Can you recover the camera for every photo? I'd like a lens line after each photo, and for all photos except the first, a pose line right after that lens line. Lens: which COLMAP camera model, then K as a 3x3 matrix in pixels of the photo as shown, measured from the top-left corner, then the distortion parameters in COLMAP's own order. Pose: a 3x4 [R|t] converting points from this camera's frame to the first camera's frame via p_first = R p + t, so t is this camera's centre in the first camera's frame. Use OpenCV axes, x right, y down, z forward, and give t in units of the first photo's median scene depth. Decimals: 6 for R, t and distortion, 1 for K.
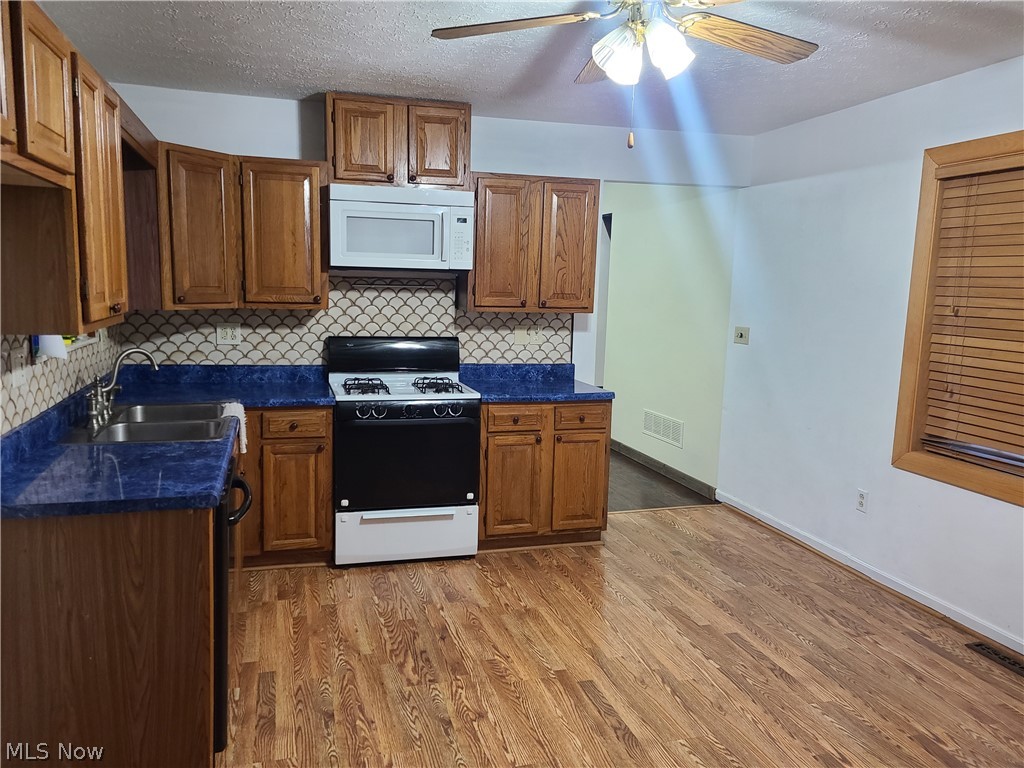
lens RADIAL K [[699.2, 0, 491.8], [0, 699.2, 389.8], [0, 0, 1]] dist [0.061163, -0.033763]
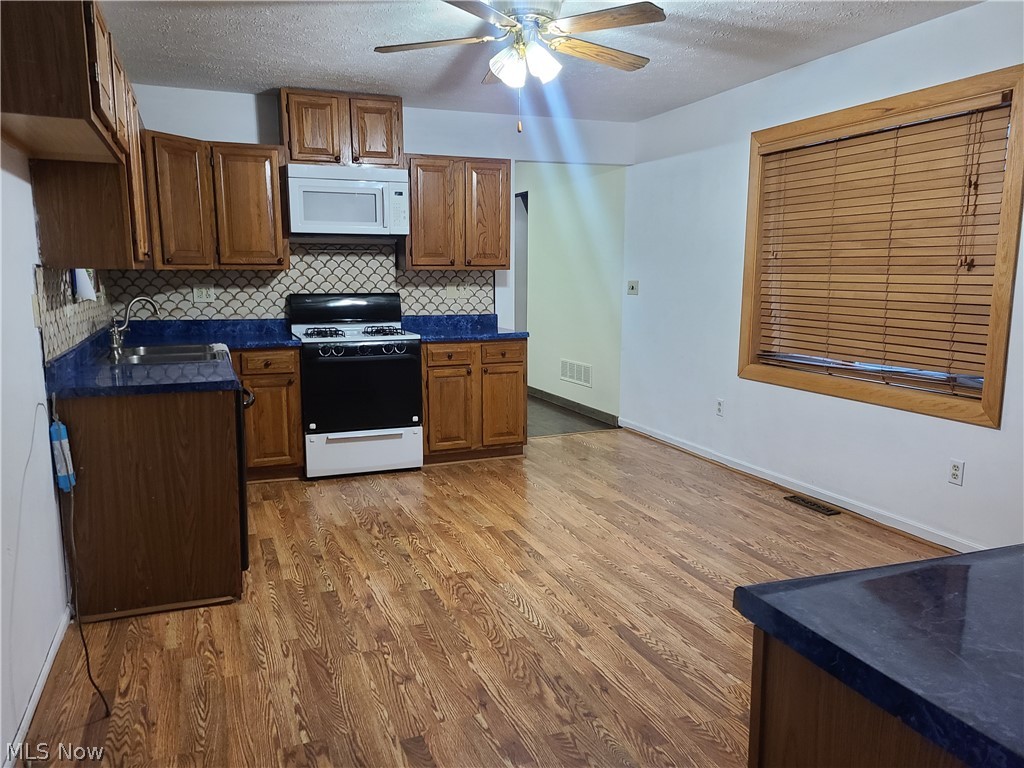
lens RADIAL K [[699.2, 0, 491.8], [0, 699.2, 389.8], [0, 0, 1]] dist [0.061163, -0.033763]
pose [[0.995166, -0.041536, 0.088987, -0.004606], [0.040046, 0.999027, 0.018465, 0.086021], [-0.089667, -0.014812, 0.995862, -0.243772]]
